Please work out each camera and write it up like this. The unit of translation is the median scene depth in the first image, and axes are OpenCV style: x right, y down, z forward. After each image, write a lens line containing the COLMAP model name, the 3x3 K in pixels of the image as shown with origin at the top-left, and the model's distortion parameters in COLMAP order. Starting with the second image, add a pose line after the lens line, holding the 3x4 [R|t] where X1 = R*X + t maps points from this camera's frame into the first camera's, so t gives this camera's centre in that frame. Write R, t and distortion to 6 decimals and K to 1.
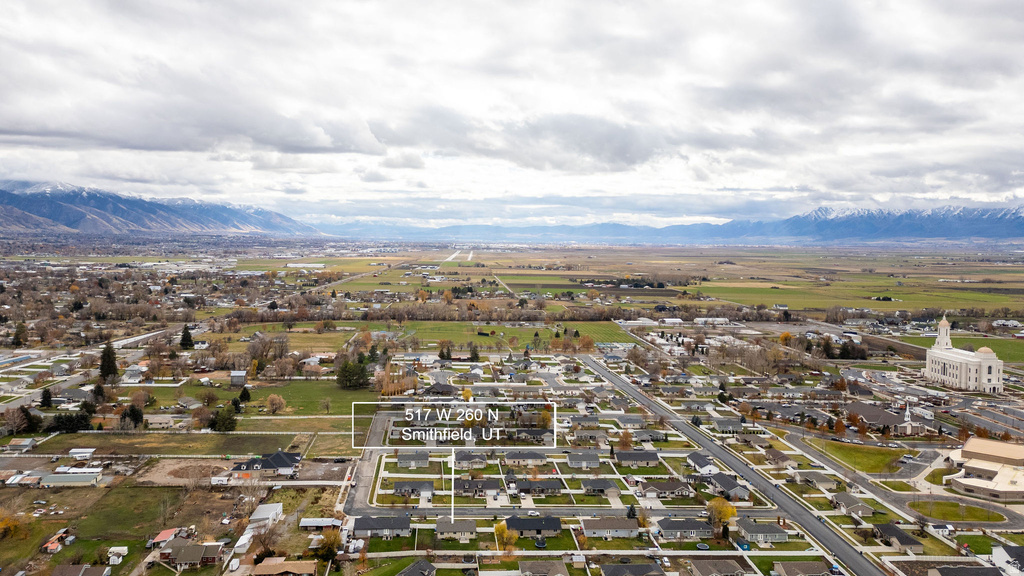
lens RADIAL K [[779.5, 0, 504.1], [0, 779.5, 288.0], [0, 0, 1]] dist [0.035246, -0.007803]
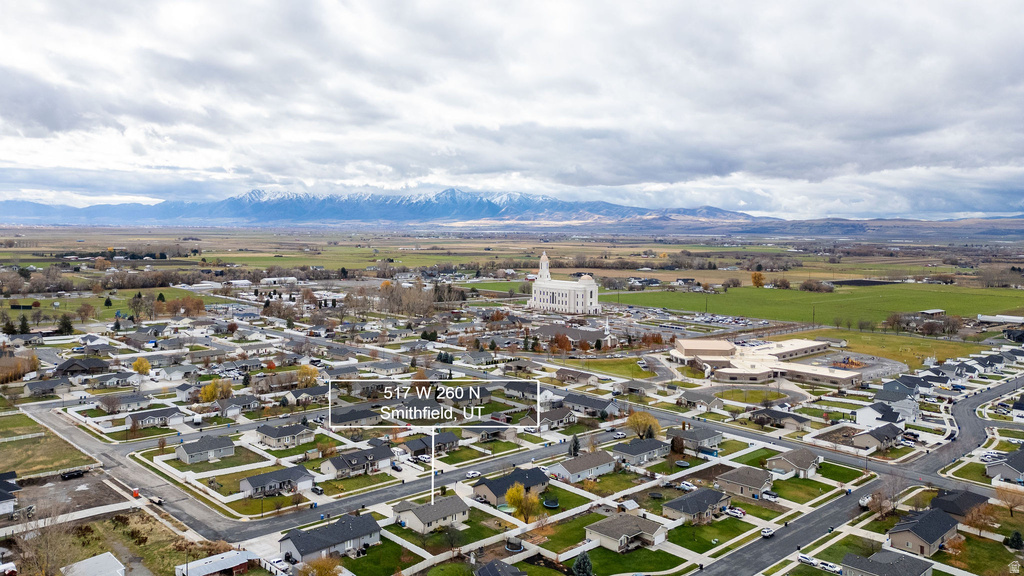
lens RADIAL K [[779.5, 0, 504.1], [0, 779.5, 288.0], [0, 0, 1]] dist [0.035246, -0.007803]
pose [[0.778314, -0.060755, 0.624929, -0.051933], [0.044957, 0.998145, 0.041047, 0.012265], [-0.626264, -0.003853, 0.779602, 0.057999]]
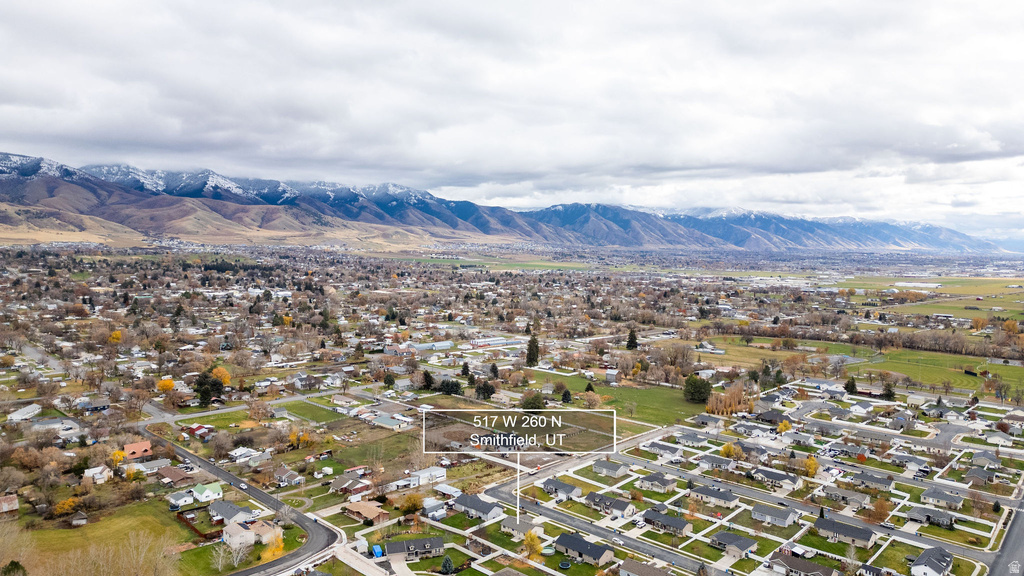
lens RADIAL K [[740.1, 0, 516.6], [0, 740.1, 305.0], [0, 0, 1]] dist [0.108563, -0.121210]
pose [[0.667593, 0.055680, -0.742441, 0.085382], [-0.053858, 0.998199, 0.026433, -0.002602], [0.742576, 0.022340, 0.669390, 0.039023]]
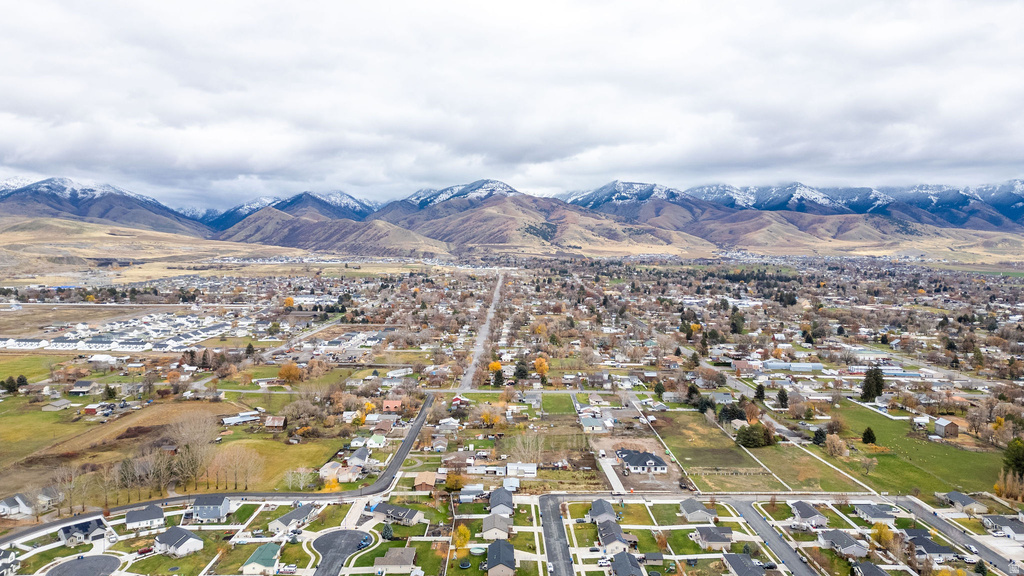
lens RADIAL K [[740.1, 0, 516.6], [0, 740.1, 305.0], [0, 0, 1]] dist [0.108563, -0.121210]
pose [[-0.082955, 0.061864, -0.994631, 0.121357], [-0.079161, 0.994508, 0.068458, -0.009456], [0.993404, 0.084415, -0.077603, 0.137671]]
